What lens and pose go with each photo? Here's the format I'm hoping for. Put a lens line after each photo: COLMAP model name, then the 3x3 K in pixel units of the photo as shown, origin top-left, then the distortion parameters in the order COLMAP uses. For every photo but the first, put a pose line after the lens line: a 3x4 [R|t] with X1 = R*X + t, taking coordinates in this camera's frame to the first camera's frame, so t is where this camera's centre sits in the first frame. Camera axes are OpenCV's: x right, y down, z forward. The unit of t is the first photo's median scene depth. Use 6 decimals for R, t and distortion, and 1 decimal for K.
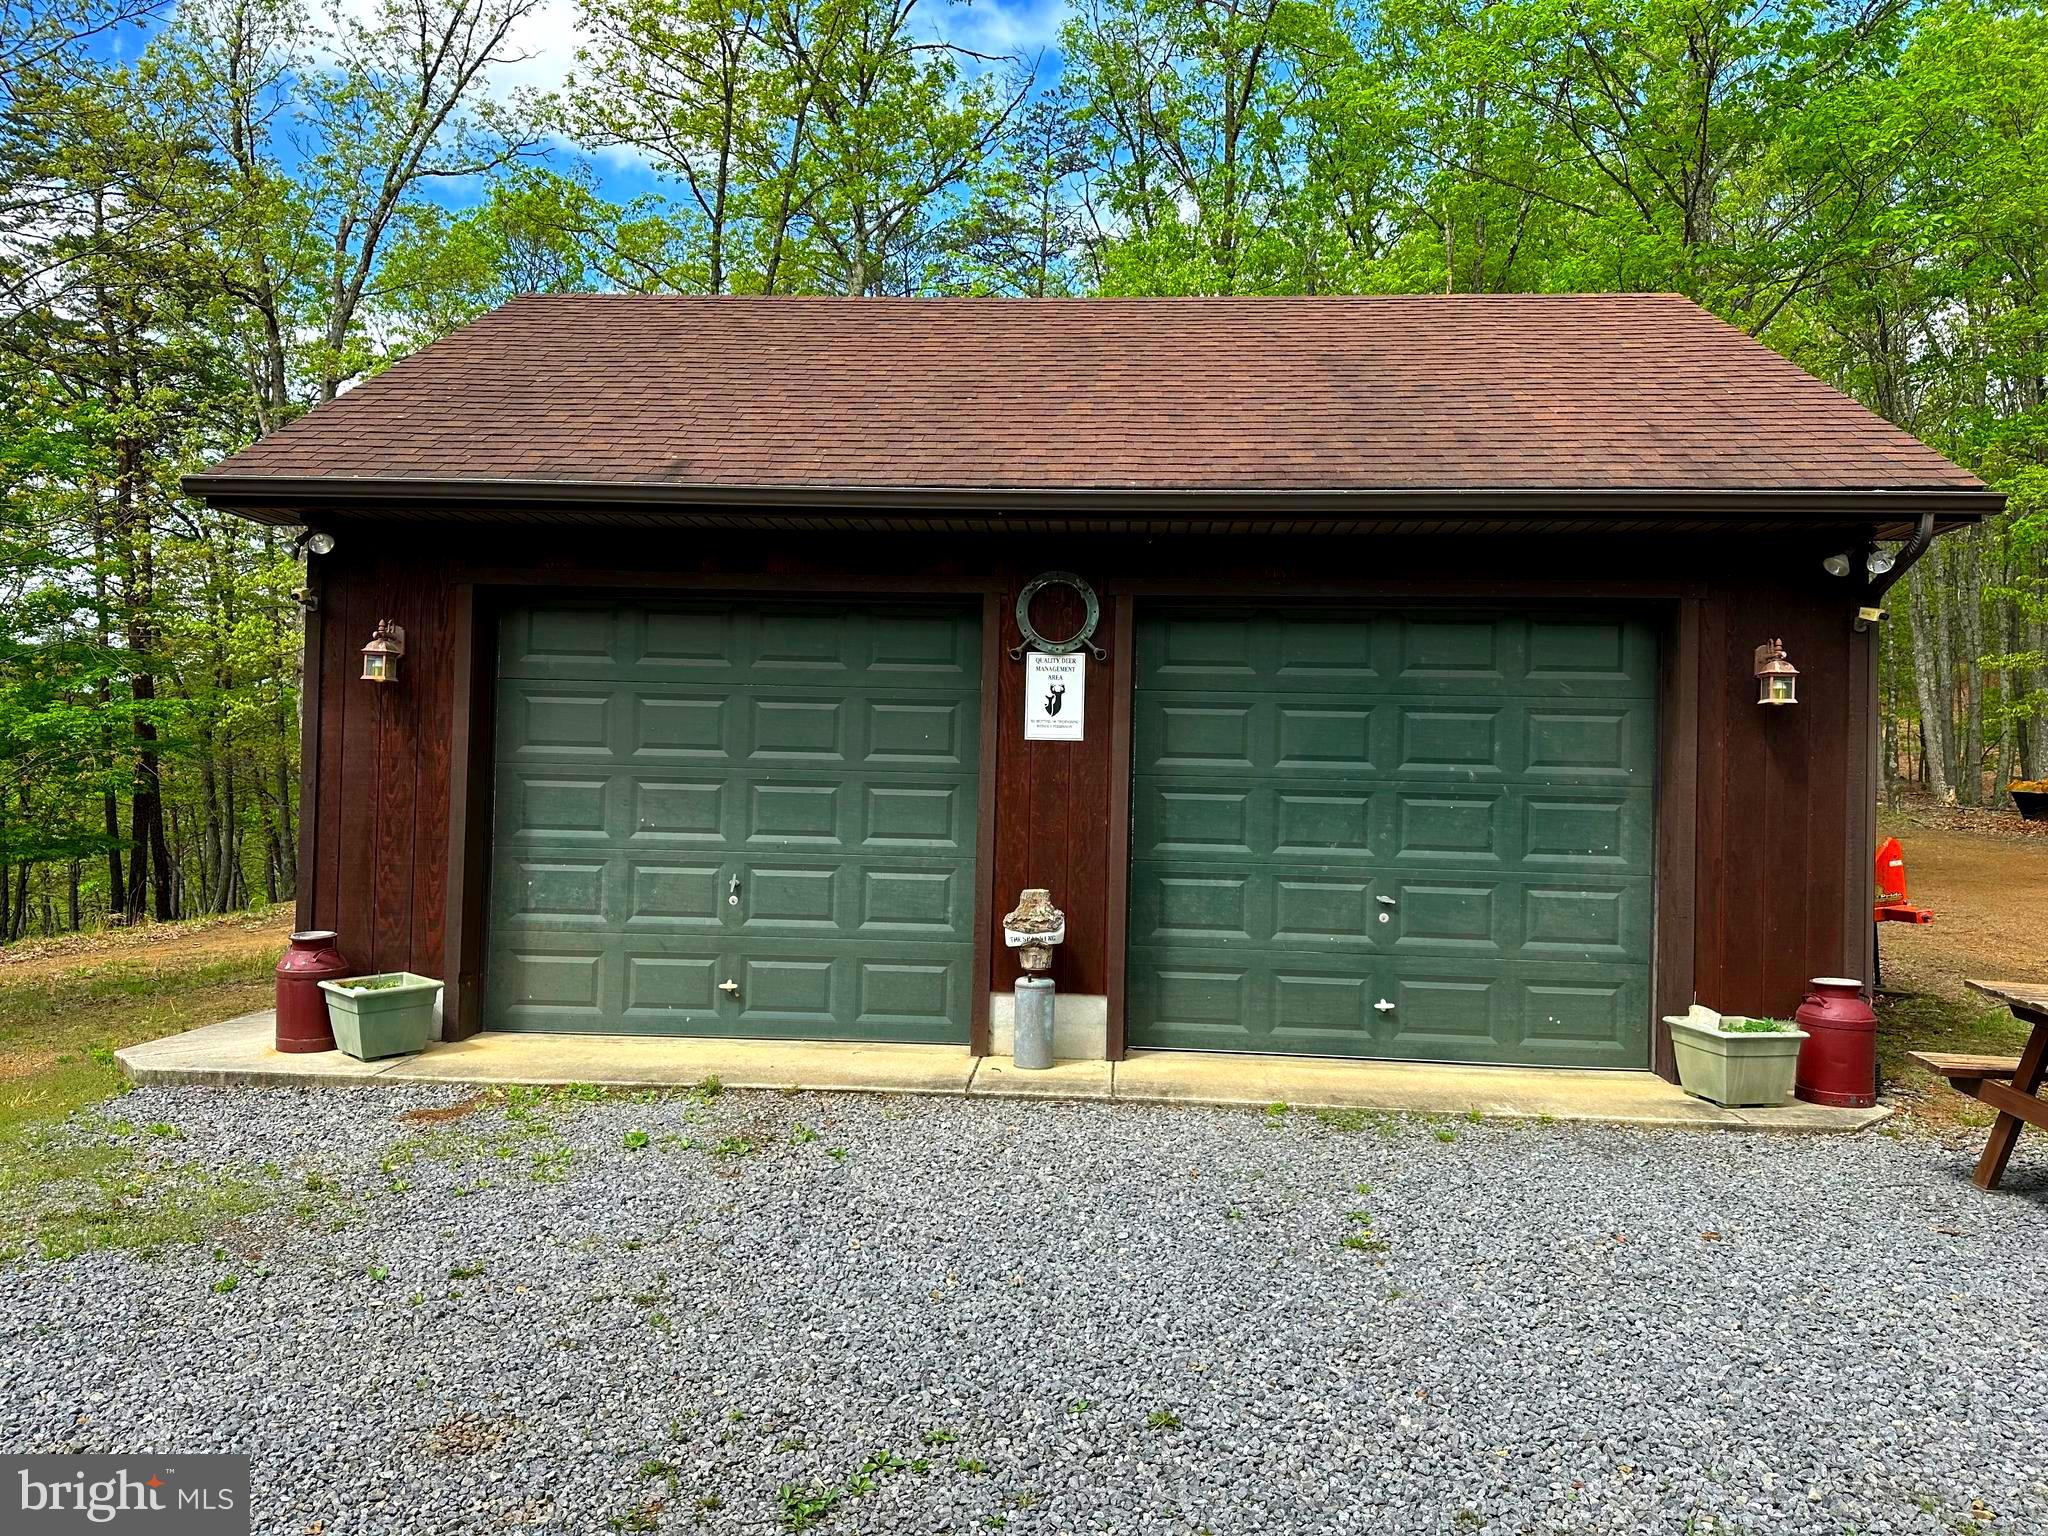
lens RADIAL K [[1421.8, 0, 1045.0], [0, 1421.8, 766.0], [0, 0, 1]] dist [0.141031, -0.206004]
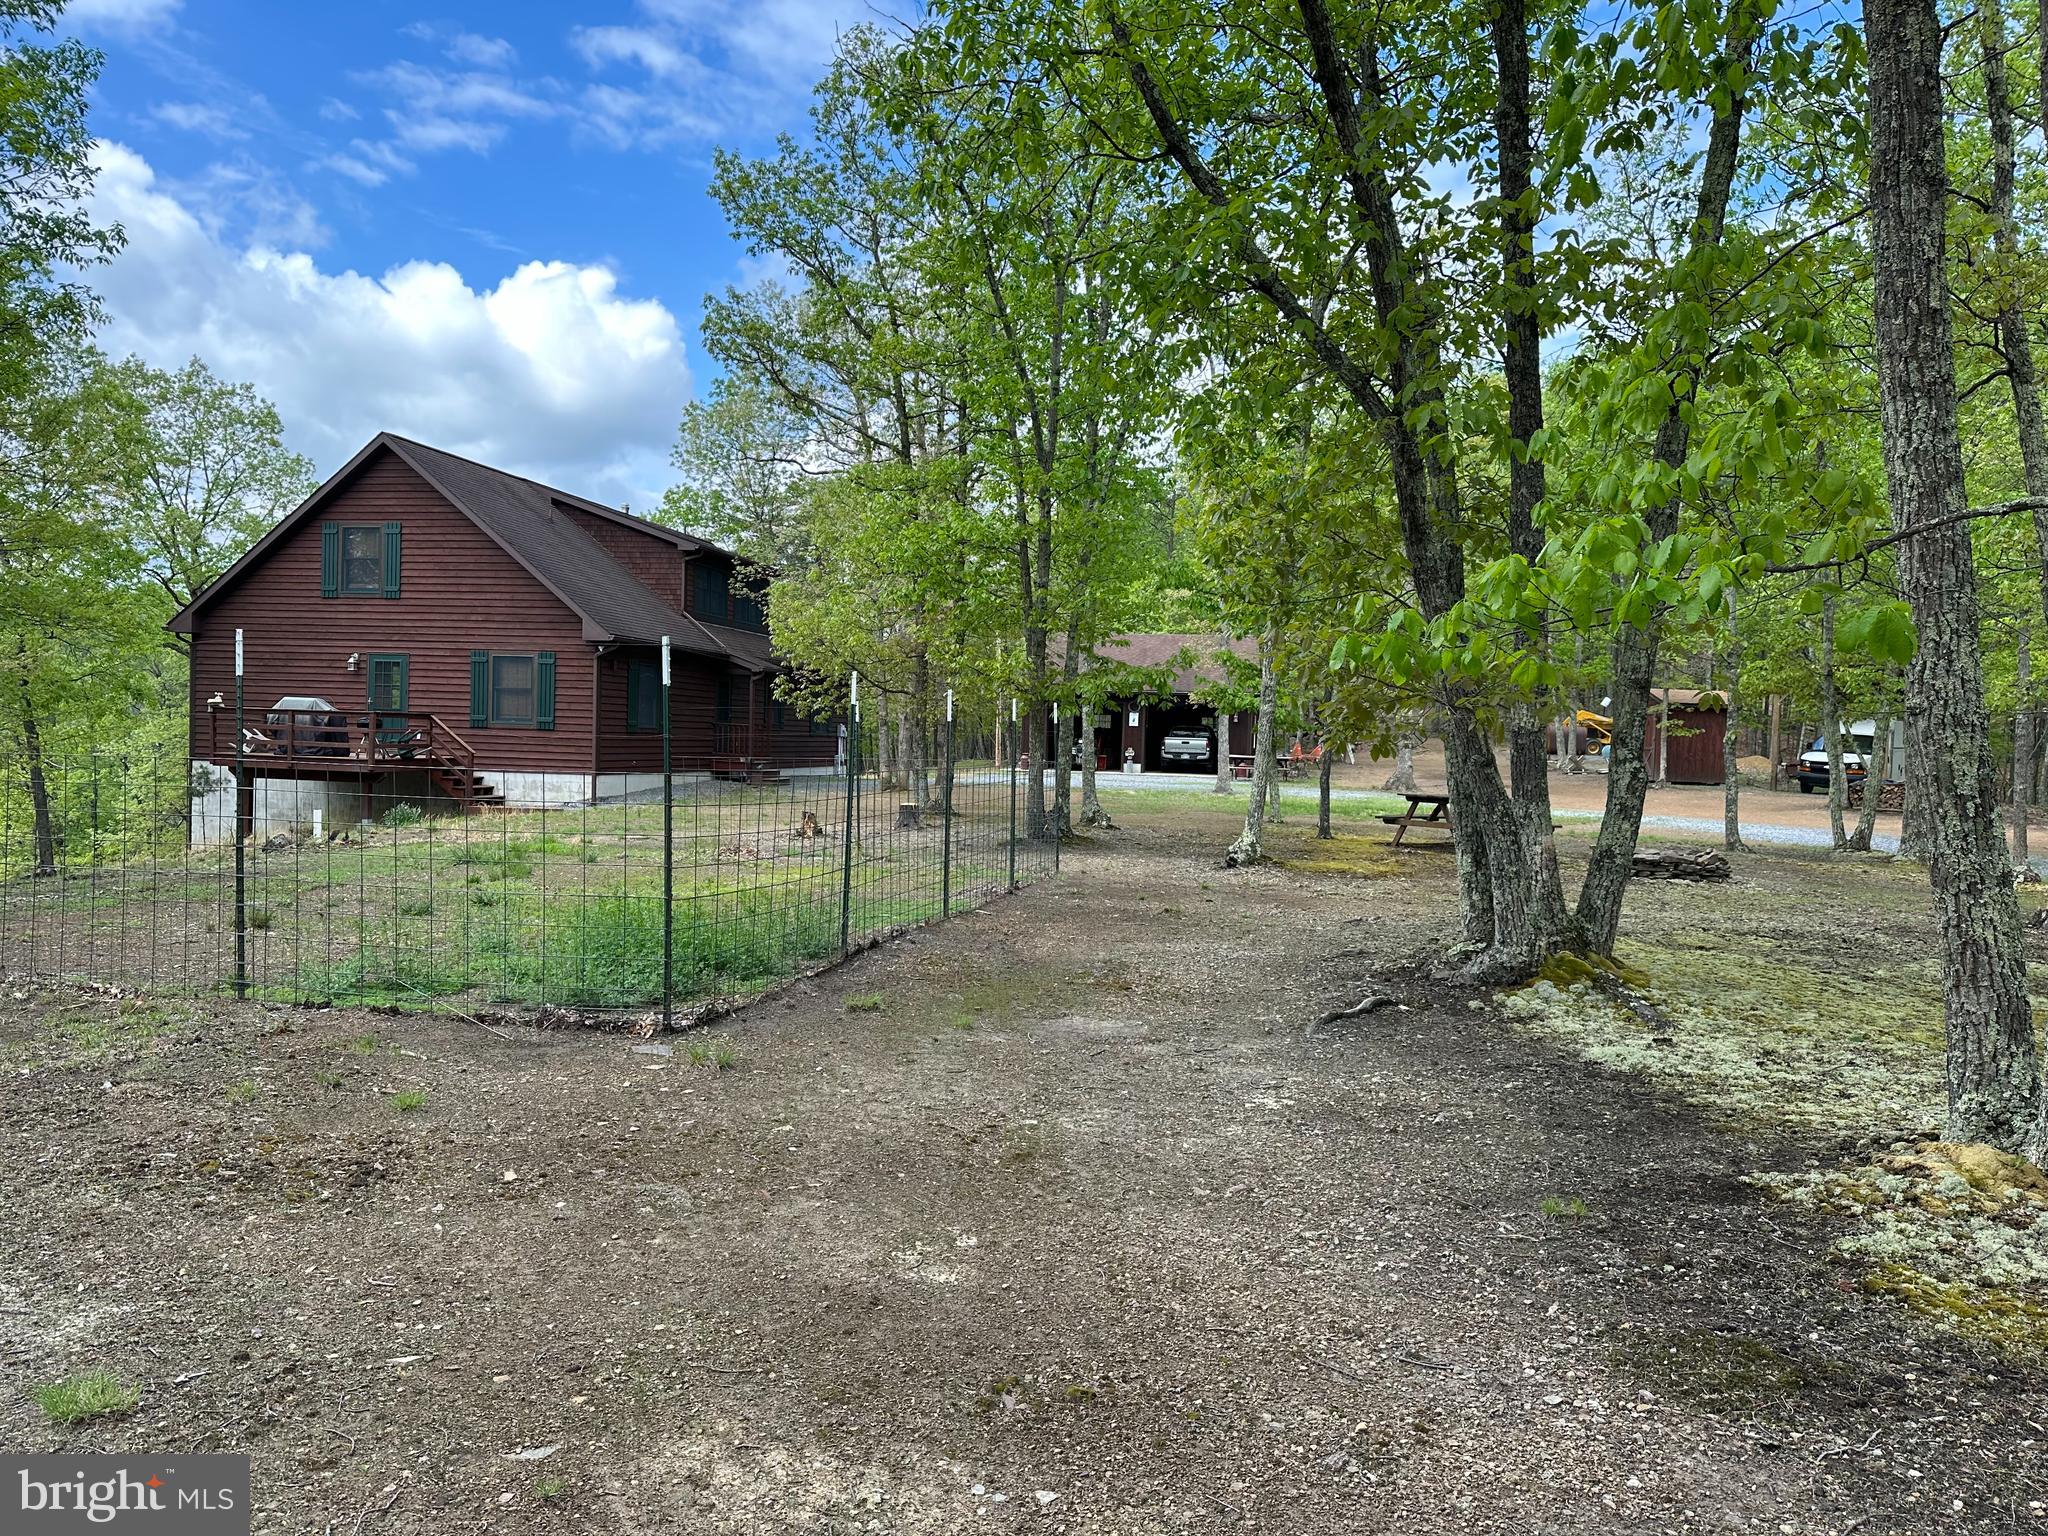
lens RADIAL K [[1421.8, 0, 1045.0], [0, 1421.8, 766.0], [0, 0, 1]] dist [0.141031, -0.206004]
pose [[0.994338, 0.010950, -0.105696, 0.302341], [-0.007466, 0.999417, 0.033308, -0.050498], [0.106000, -0.032330, 0.993840, -5.710902]]
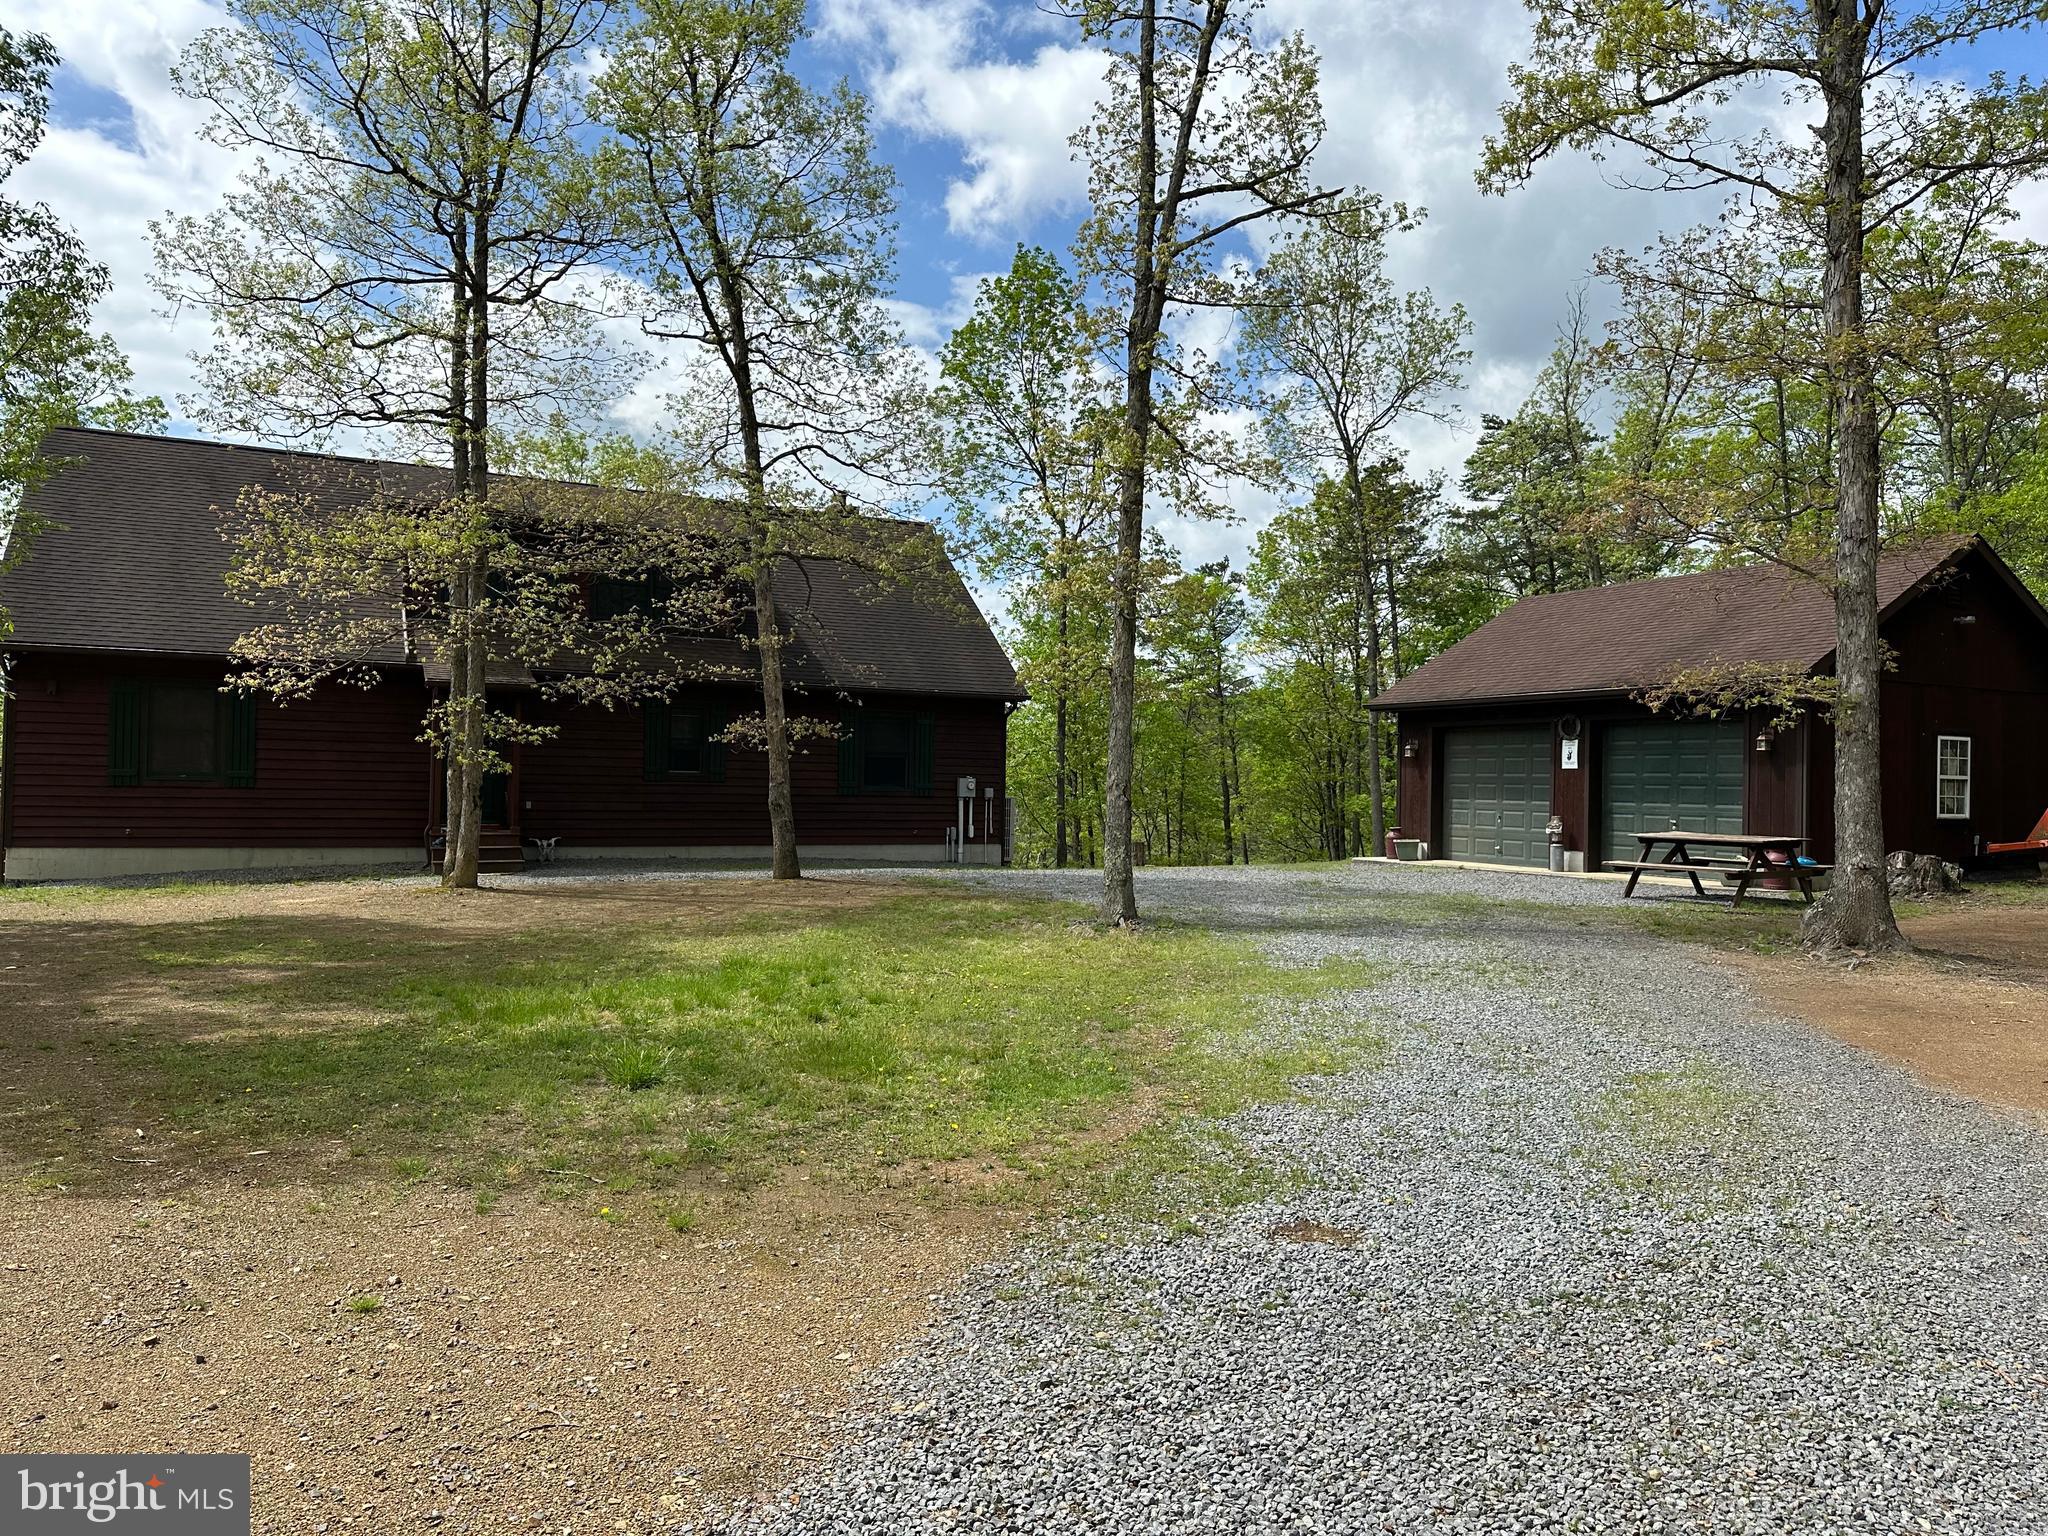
lens RADIAL K [[1421.8, 0, 1045.0], [0, 1421.8, 766.0], [0, 0, 1]] dist [0.141031, -0.206004]
pose [[0.515072, -0.025045, -0.856781, 2.099153], [0.007279, 0.999665, -0.024845, 0.044824], [0.857116, 0.006560, 0.515081, -1.583636]]
